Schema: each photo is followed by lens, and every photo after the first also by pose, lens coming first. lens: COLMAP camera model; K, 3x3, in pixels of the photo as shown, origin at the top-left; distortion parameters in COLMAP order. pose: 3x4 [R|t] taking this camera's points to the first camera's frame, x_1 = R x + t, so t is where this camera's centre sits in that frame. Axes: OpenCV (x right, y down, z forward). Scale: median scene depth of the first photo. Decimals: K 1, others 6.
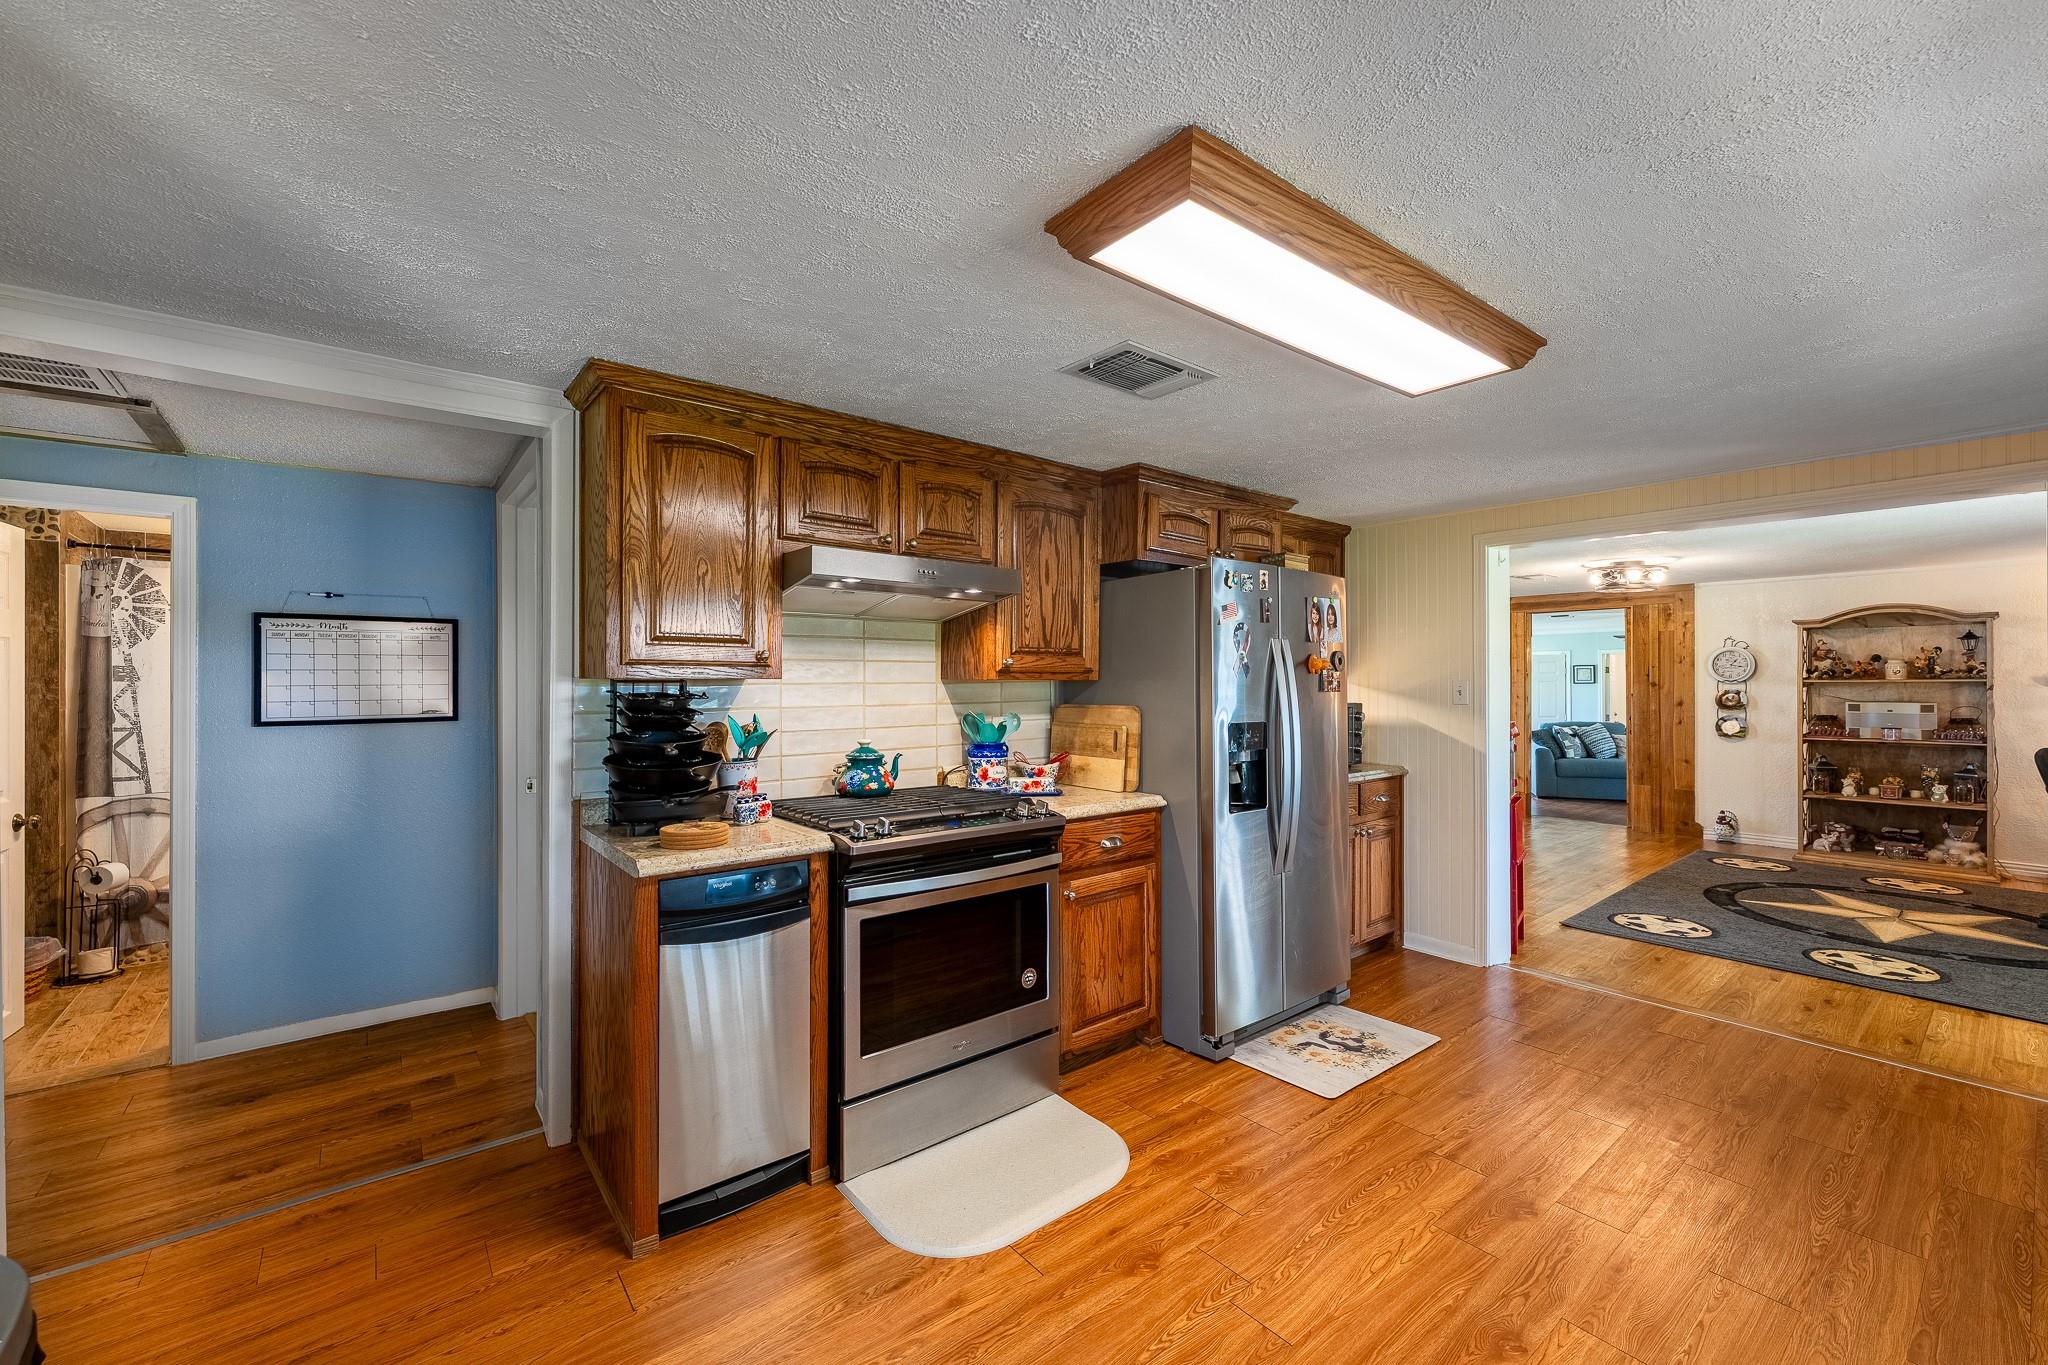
lens RADIAL K [[822.2, 0, 1012.1], [0, 822.2, 680.3], [0, 0, 1]] dist [-0.000028, 0.000214]
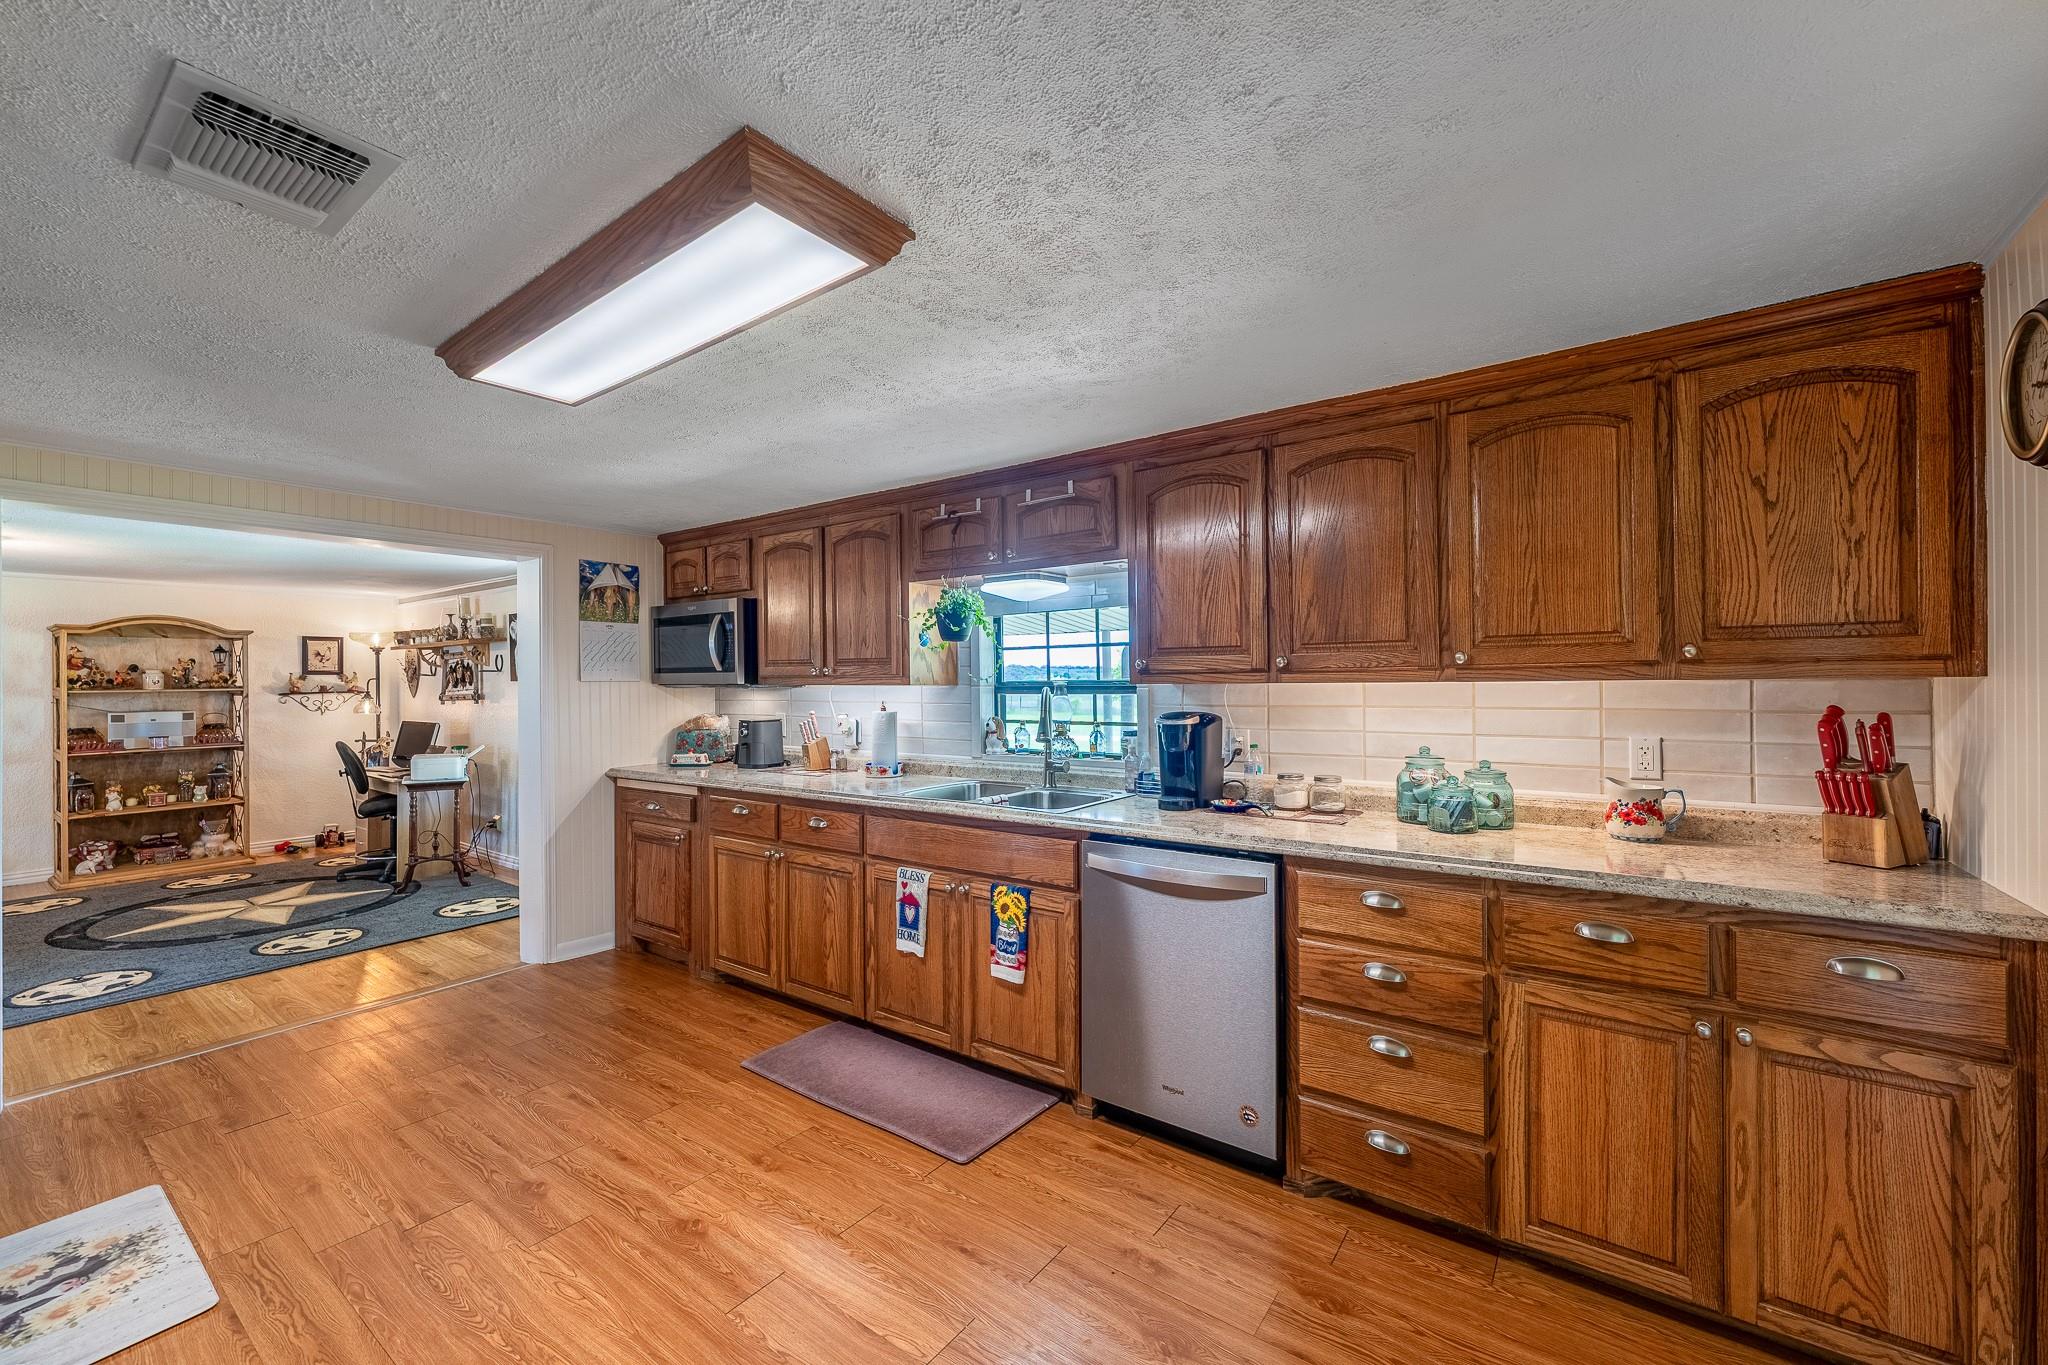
lens RADIAL K [[825.8, 0, 1019.6], [0, 825.8, 673.5], [0, 0, 1]] dist [-0.000400, 0.000023]
pose [[-0.268712, 0.011534, 0.963152, -0.200771], [0.009109, 0.999914, -0.009433, -0.001264], [-0.963178, 0.006238, -0.268794, 0.235282]]
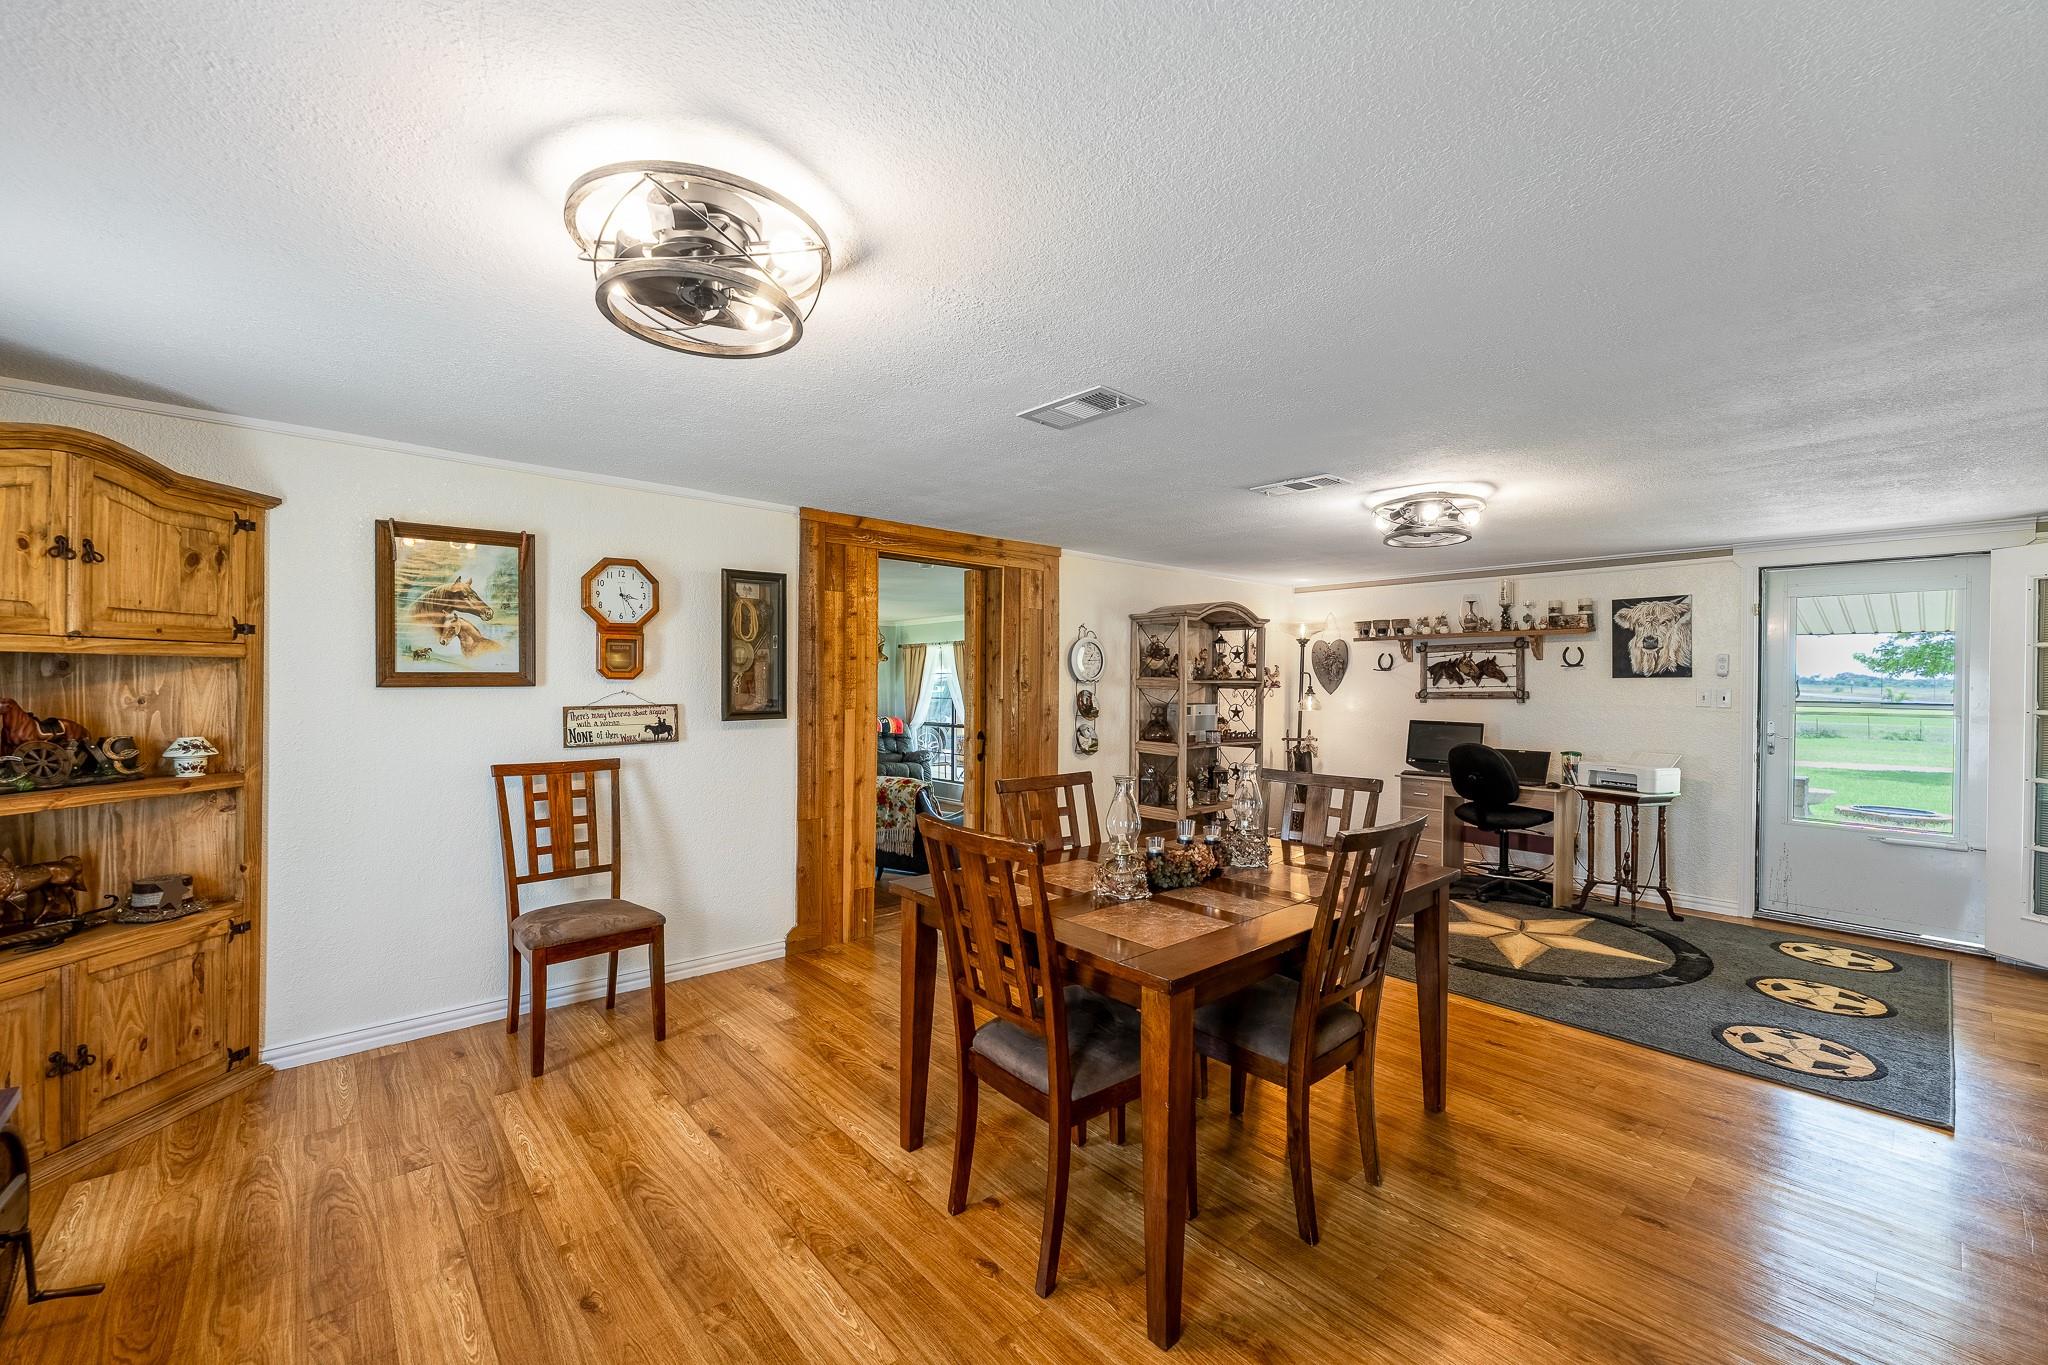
lens RADIAL K [[832.2, 0, 1024.6], [0, 832.2, 673.0], [0, 0, 1]] dist [-0.000066, -0.000066]
pose [[-0.076416, 0.011443, 0.997010, 0.103011], [-0.009943, 0.999876, -0.012238, 0.004258], [-0.997026, -0.010848, -0.076293, 1.251756]]
